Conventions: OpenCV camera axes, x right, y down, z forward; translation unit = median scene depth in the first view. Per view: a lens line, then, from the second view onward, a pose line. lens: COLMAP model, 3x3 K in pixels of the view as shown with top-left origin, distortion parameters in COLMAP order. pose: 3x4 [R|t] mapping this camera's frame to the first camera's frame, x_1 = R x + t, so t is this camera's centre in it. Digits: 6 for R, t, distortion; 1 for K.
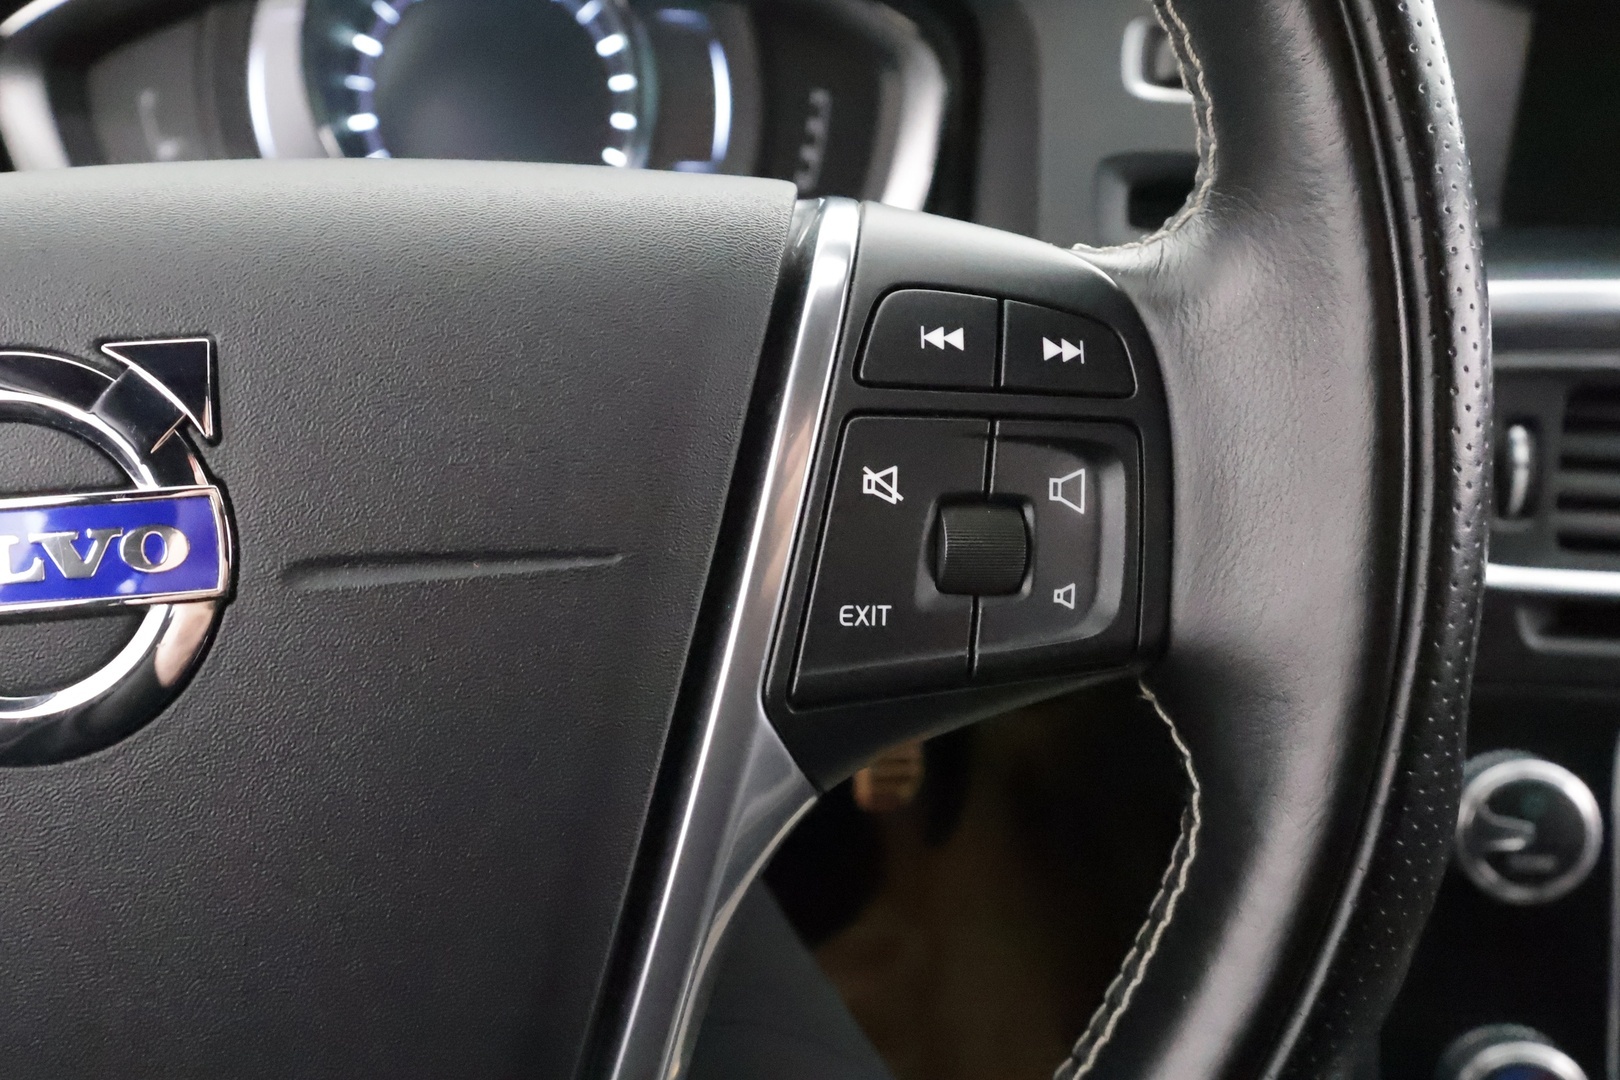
lens RADIAL K [[1259.4, 0, 810.0], [0, 1259.4, 540.0], [0, 0, 1]] dist [-0.006089, 0.000124]
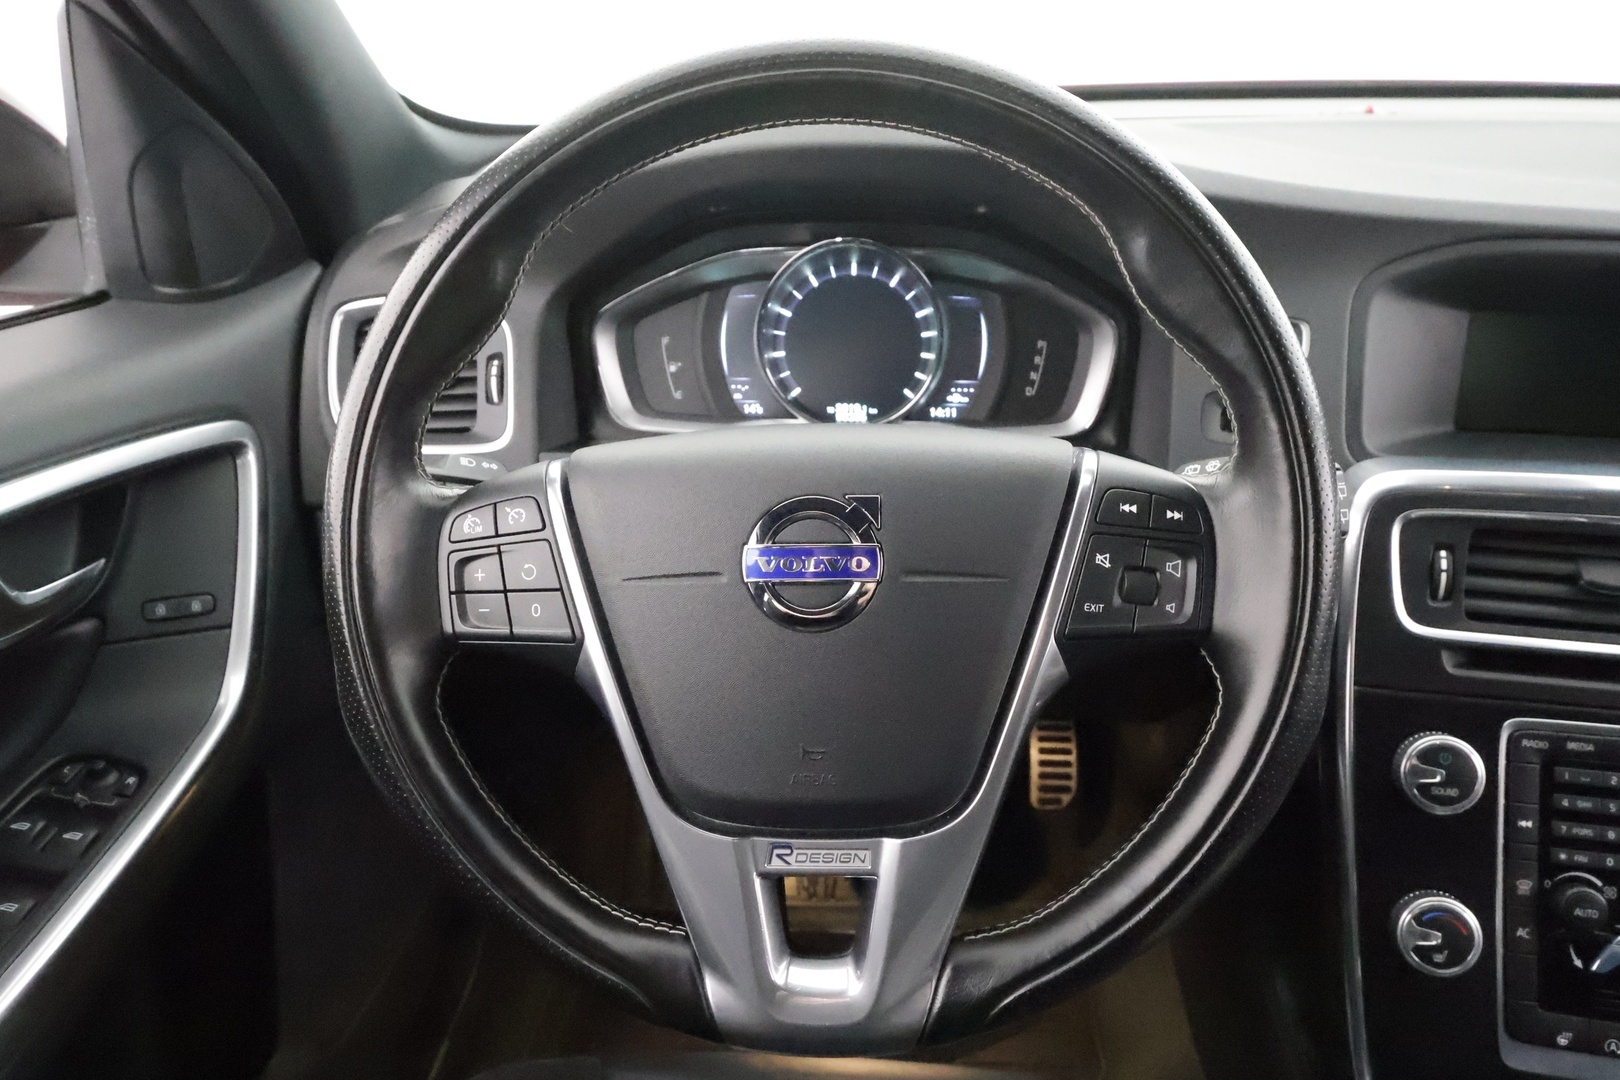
lens RADIAL K [[1165.2, 0, 810.0], [0, 1165.2, 540.0], [0, 0, 1]] dist [0.008677, -0.000616]
pose [[0.991594, 0.063922, -0.112498, -0.283365], [-0.072690, 0.994482, -0.075640, 0.145278], [0.107042, 0.083182, 0.990769, -1.527669]]
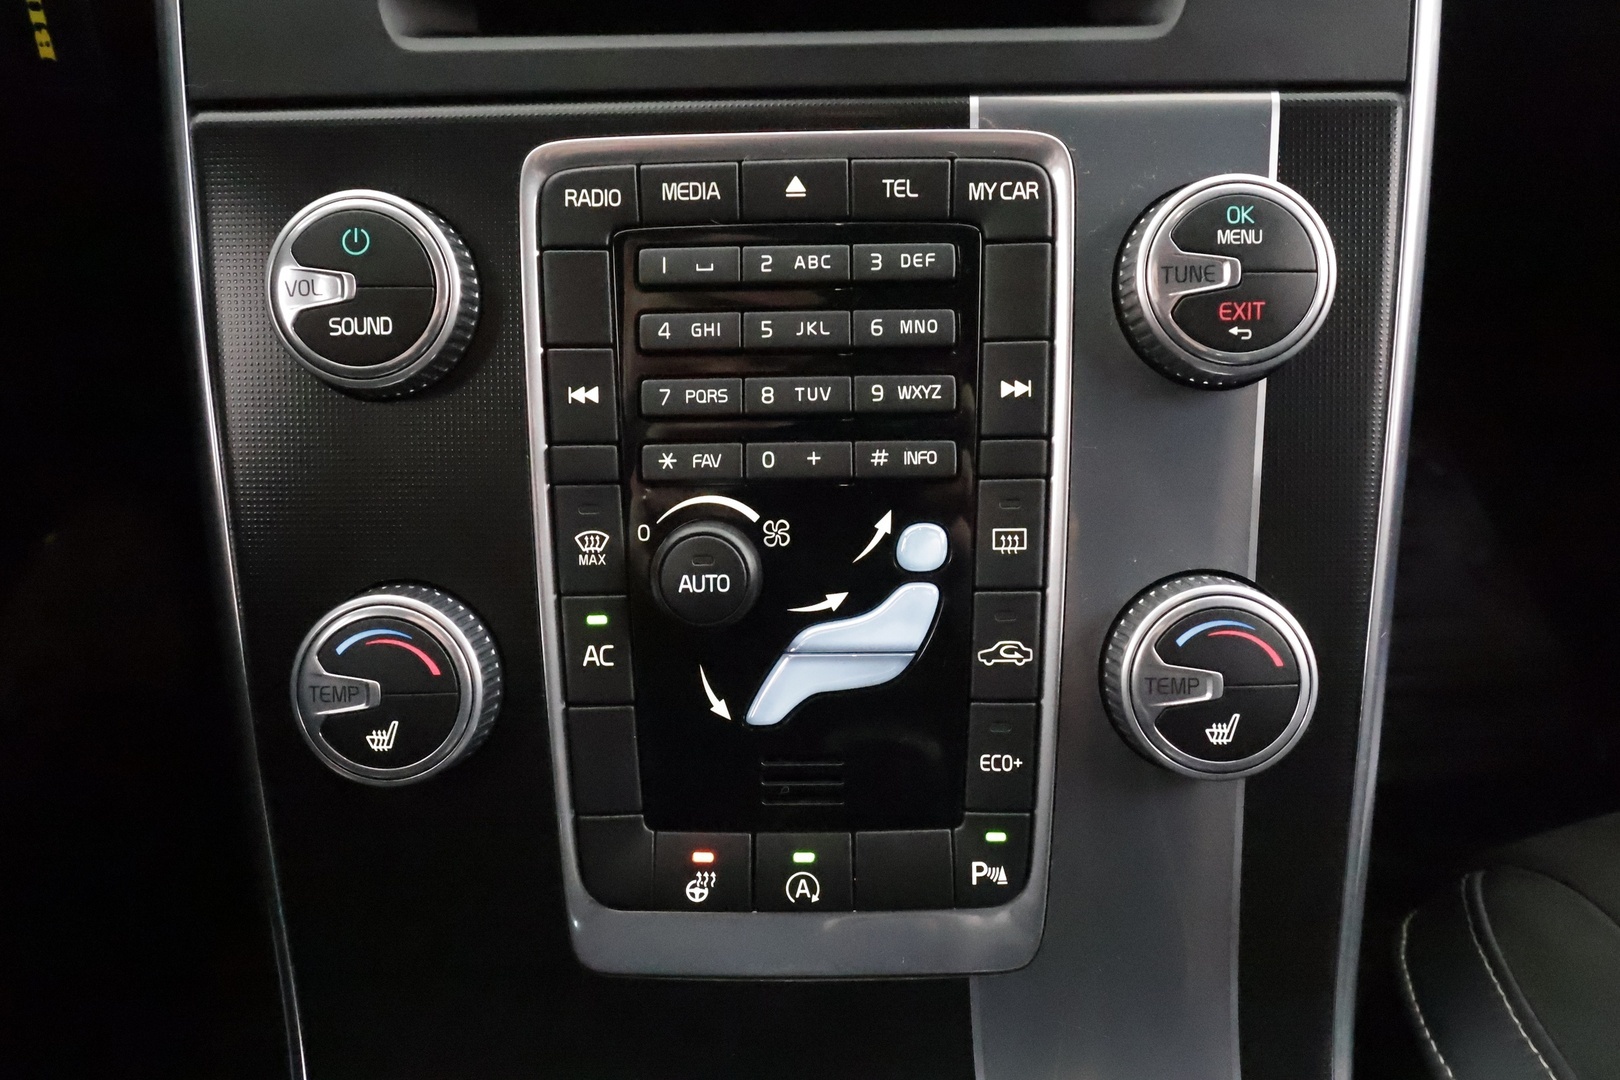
lens RADIAL K [[1259.4, 0, 810.0], [0, 1259.4, 540.0], [0, 0, 1]] dist [-0.006089, 0.000124]
pose [[0.995314, -0.028360, 0.092442, 1.542927], [0.027470, 0.999563, 0.010888, 0.711242], [-0.092710, -0.008297, 0.995659, 0.579553]]
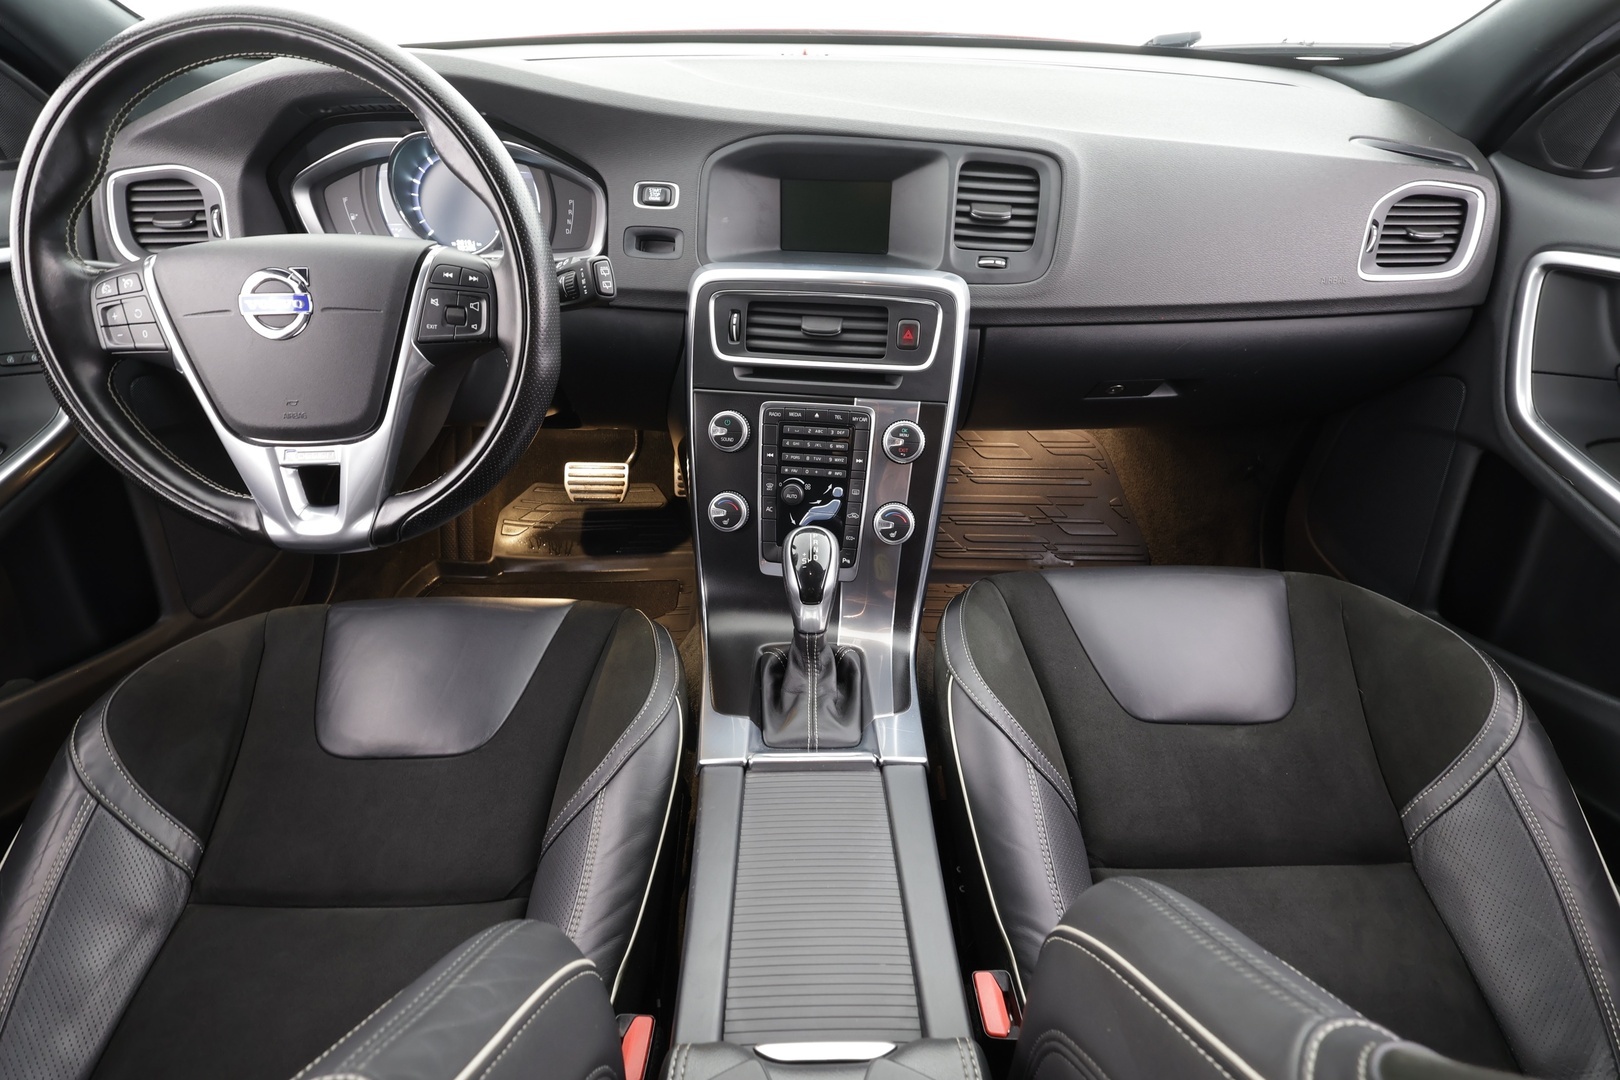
lens RADIAL K [[799.6, 0, 810.0], [0, 799.6, 540.0], [0, 0, 1]] dist [0.005023, 0.000102]
pose [[0.998714, 0.049006, -0.013023, 1.727022], [-0.047054, 0.991395, 0.122156, 0.463939], [0.018898, -0.121386, 0.992425, -2.460052]]
